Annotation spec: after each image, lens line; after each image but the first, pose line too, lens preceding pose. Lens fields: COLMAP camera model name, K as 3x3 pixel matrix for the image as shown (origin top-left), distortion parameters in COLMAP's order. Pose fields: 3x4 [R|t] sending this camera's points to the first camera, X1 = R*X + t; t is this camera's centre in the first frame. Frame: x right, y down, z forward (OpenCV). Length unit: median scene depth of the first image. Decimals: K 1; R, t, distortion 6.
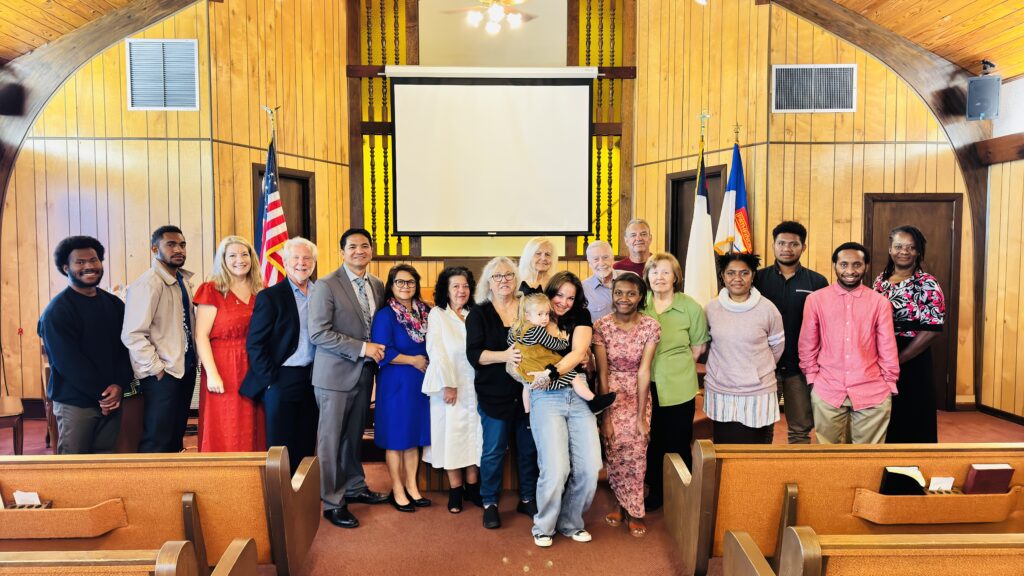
lens RADIAL K [[745.3, 0, 507.0], [0, 745.3, 303.1], [0, 0, 1]] dist [0.052069, -0.062309]
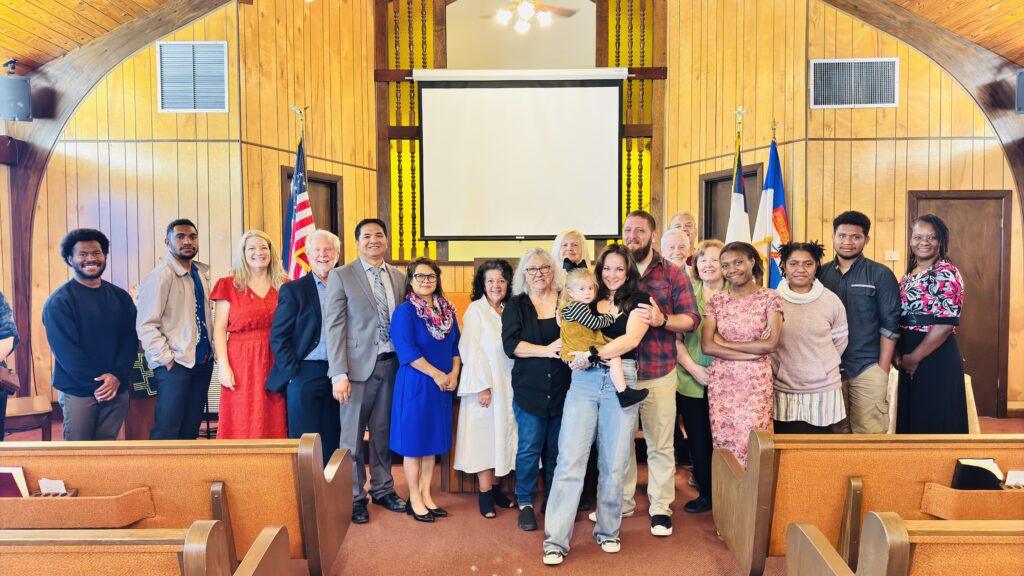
lens RADIAL K [[745.3, 0, 503.7], [0, 745.3, 304.9], [0, 0, 1]] dist [0.052069, -0.062309]
pose [[0.999431, -0.001685, -0.033674, -0.010981], [0.000997, 0.999791, -0.020426, 0.019639], [0.033702, 0.020381, 0.999224, 0.021007]]
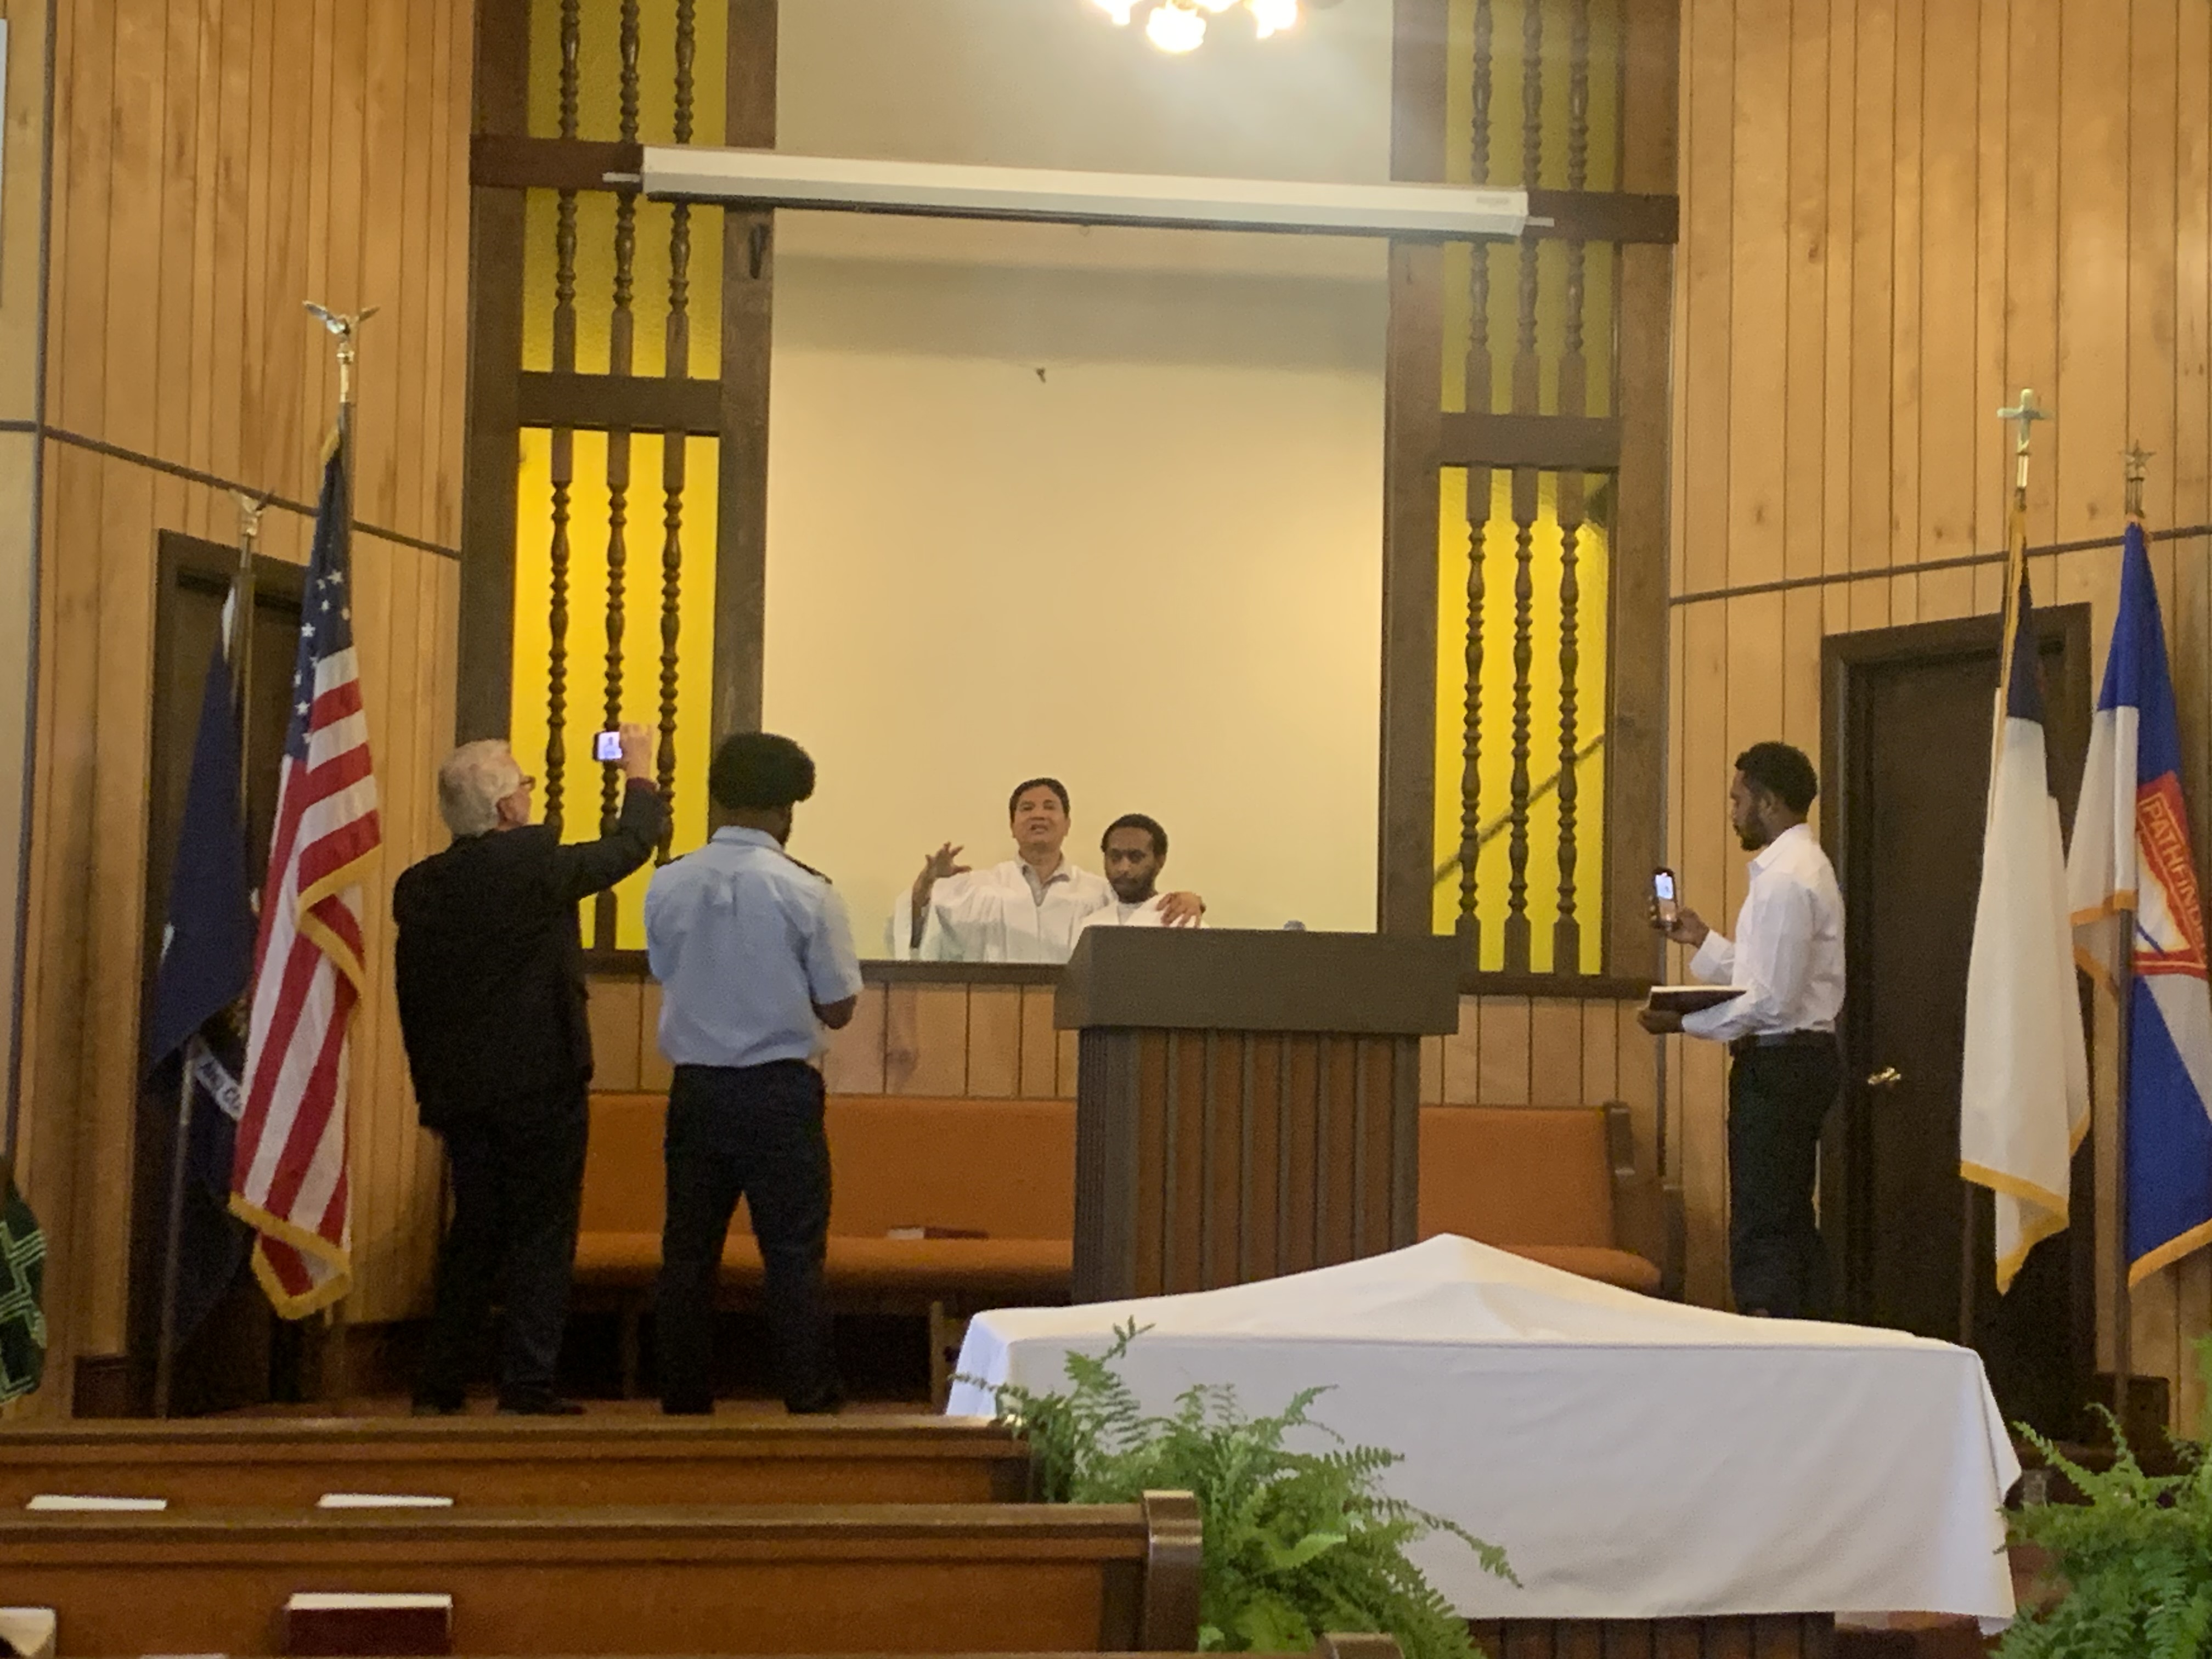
lens RADIAL K [[4012.5, 0, 1088.7], [0, 4012.5, 779.2], [0, 0, 1]] dist [0.141706, 0.000000]
pose [[0.993011, 0.029141, 0.114366, -0.198995], [-0.013126, 0.990294, -0.138367, 0.066240], [-0.117288, 0.135899, 0.983756, -0.289195]]
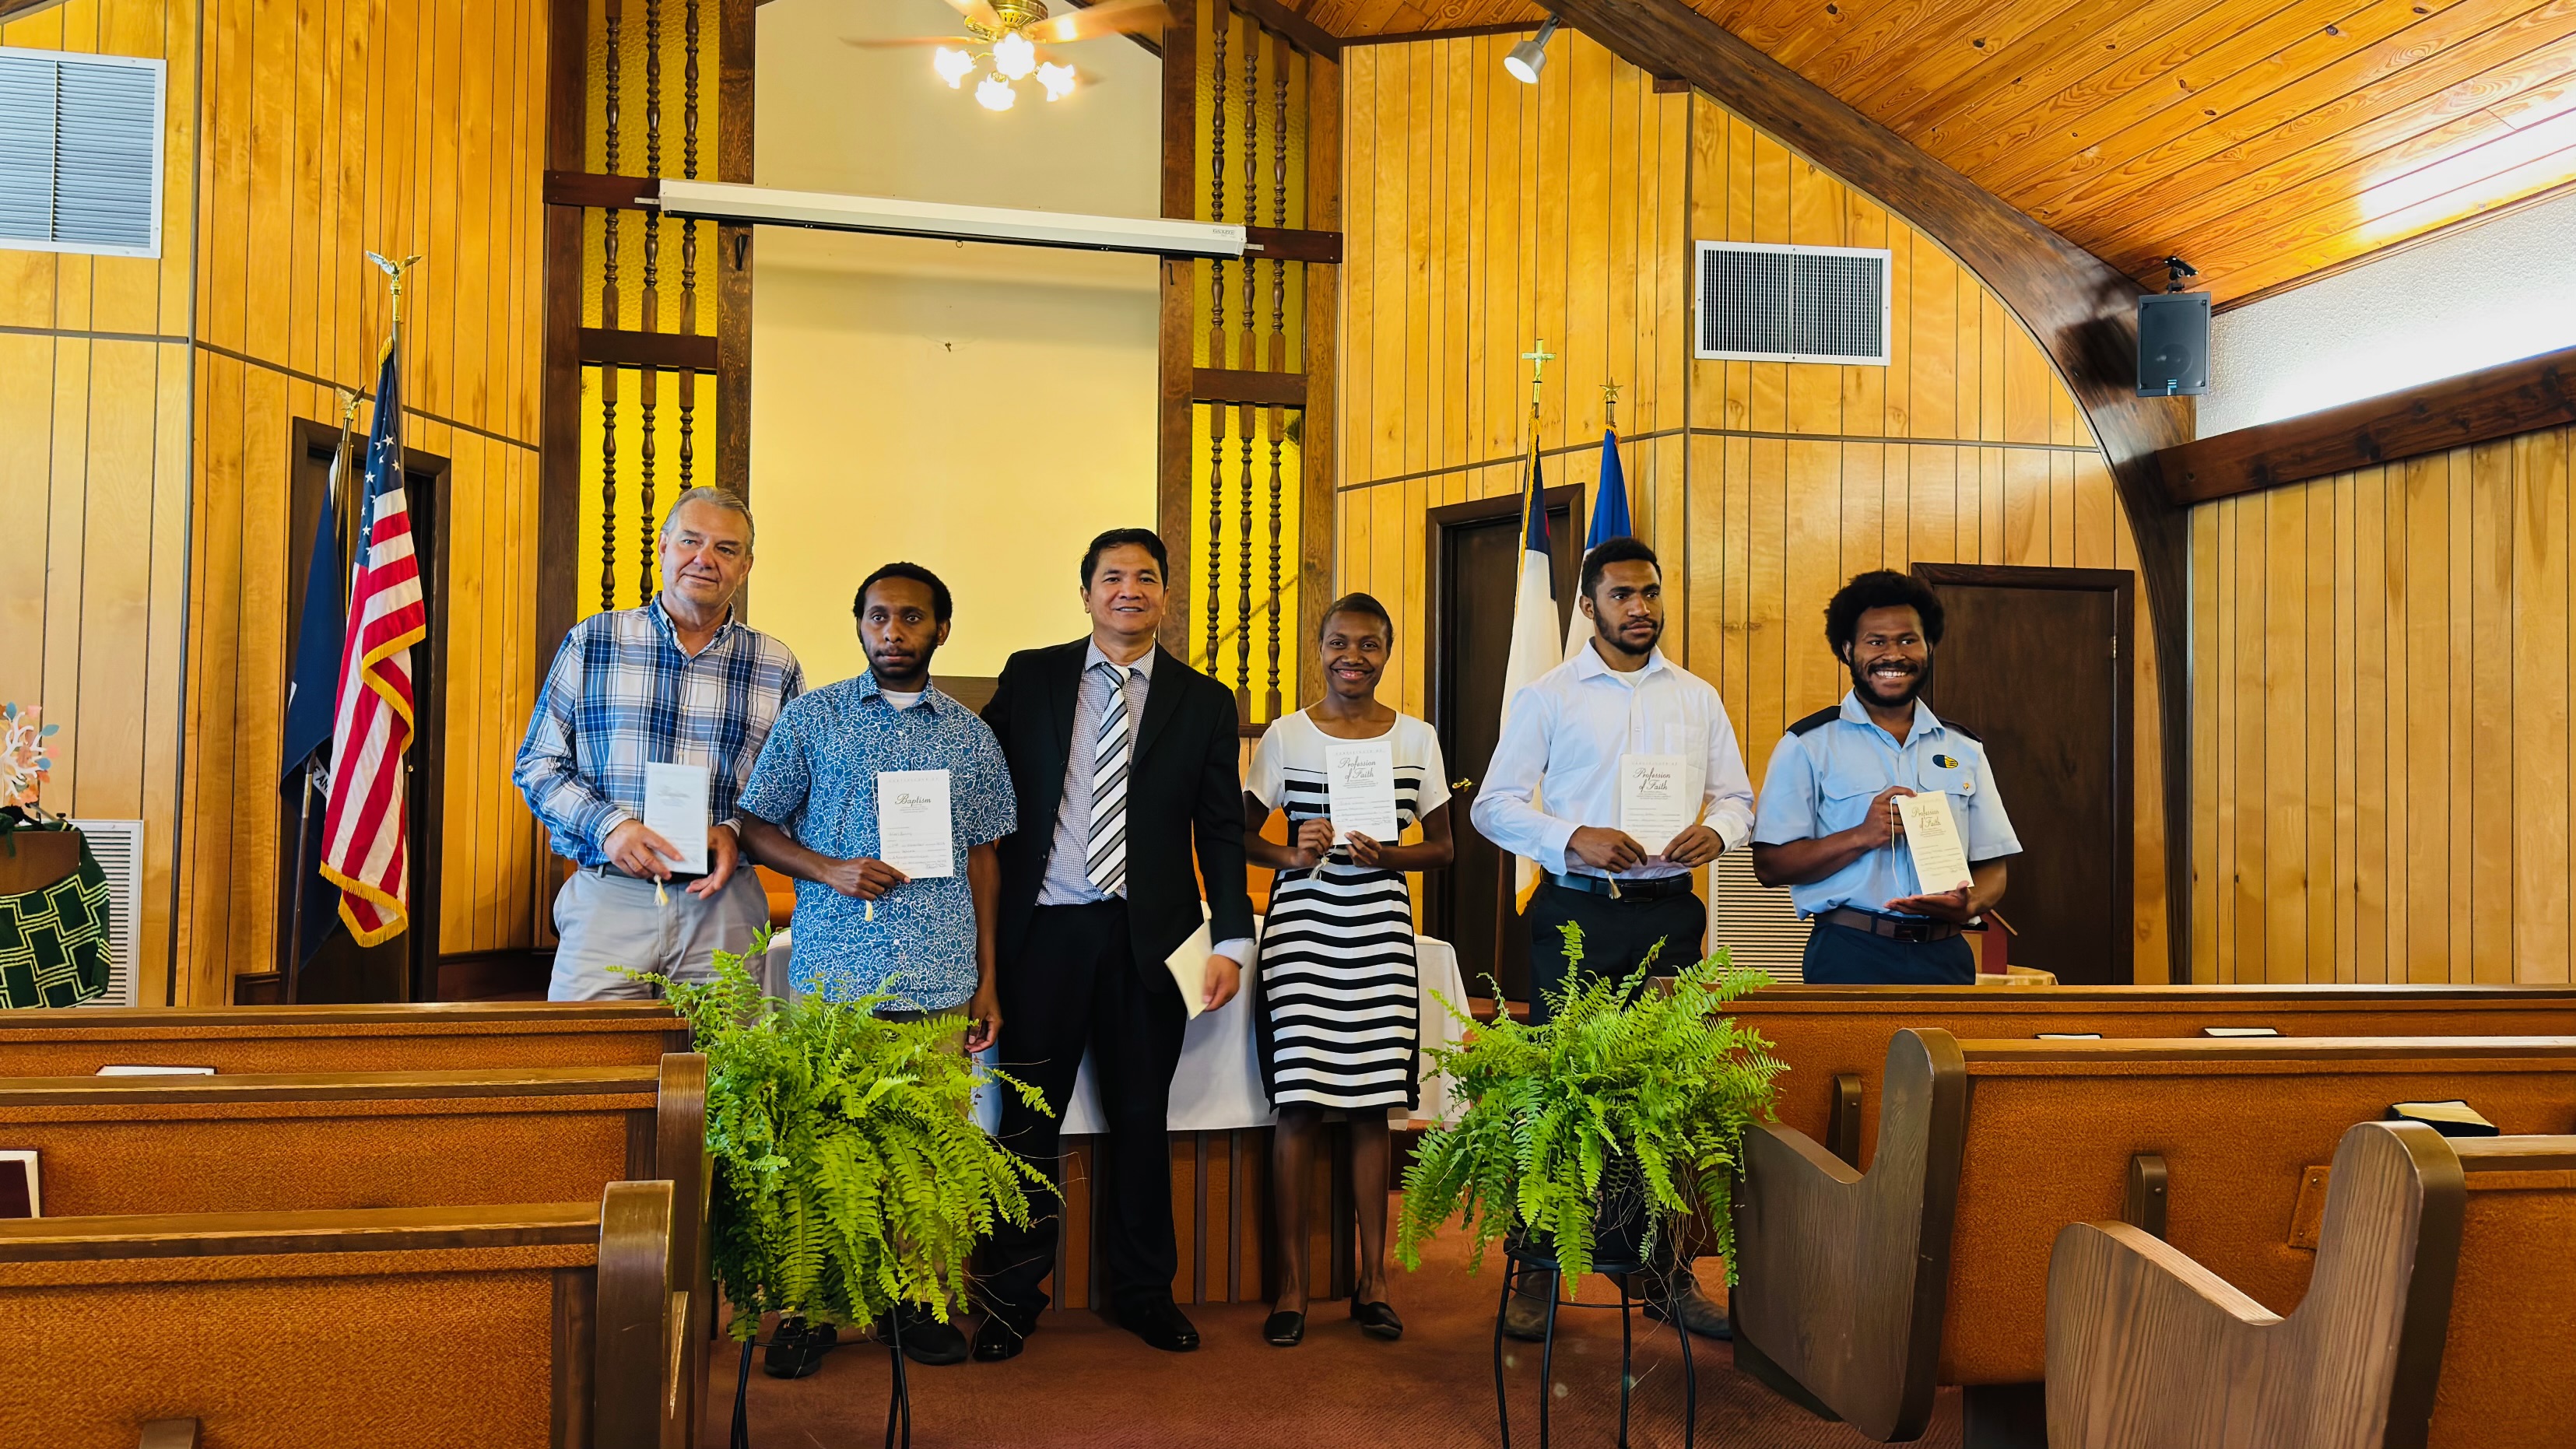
lens RADIAL K [[2276.0, 0, 1306.0], [0, 2276.0, 753.3], [0, 0, 1]] dist [0.106520, -0.202036]
pose [[0.978657, 0.019121, 0.204611, -0.098294], [0.000150, 0.995595, -0.093754, 0.072343], [-0.205503, 0.091783, 0.974343, -0.132081]]
